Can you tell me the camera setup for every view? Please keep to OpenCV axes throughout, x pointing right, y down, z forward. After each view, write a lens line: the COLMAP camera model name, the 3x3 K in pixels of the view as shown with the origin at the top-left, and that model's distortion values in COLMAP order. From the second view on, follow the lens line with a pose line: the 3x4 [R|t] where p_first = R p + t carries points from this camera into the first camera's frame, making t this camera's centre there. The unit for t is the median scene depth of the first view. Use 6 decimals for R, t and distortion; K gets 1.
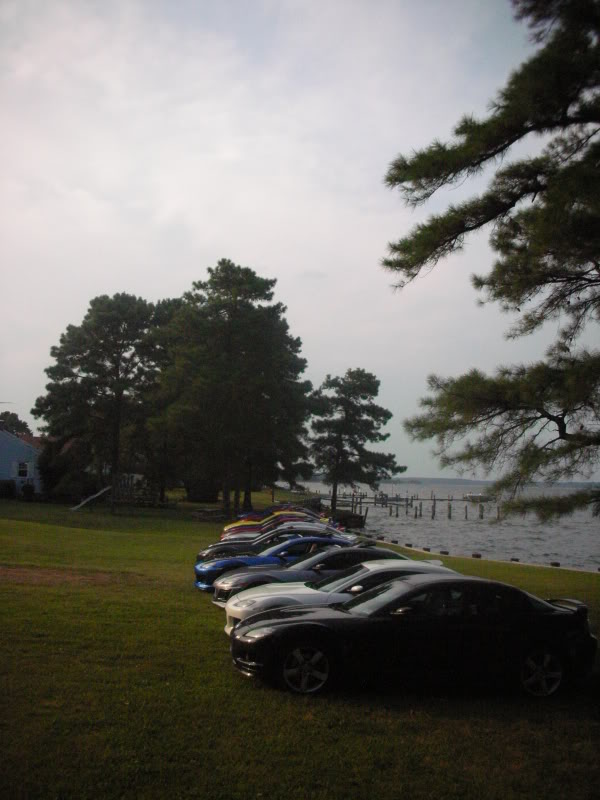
lens RADIAL K [[830.3, 0, 300.0], [0, 830.3, 400.0], [0, 0, 1]] dist [-0.221469, 0.187652]
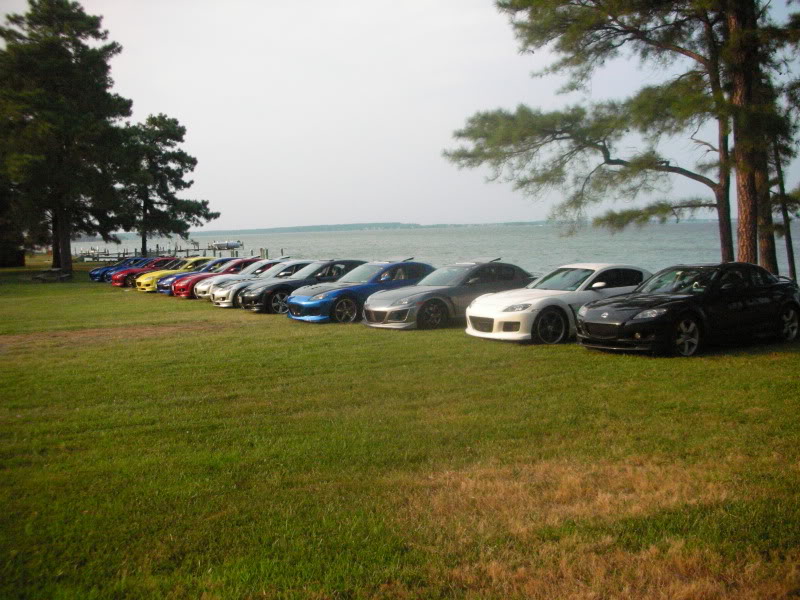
lens RADIAL K [[830.3, 0, 417.7], [0, 830.3, 300.5], [0, 0, 1]] dist [-0.221469, 0.187652]
pose [[0.862792, -0.104379, 0.494666, -0.162693], [0.013244, 0.982785, 0.184278, 0.006206], [-0.505385, -0.152442, 0.849322, 0.024810]]
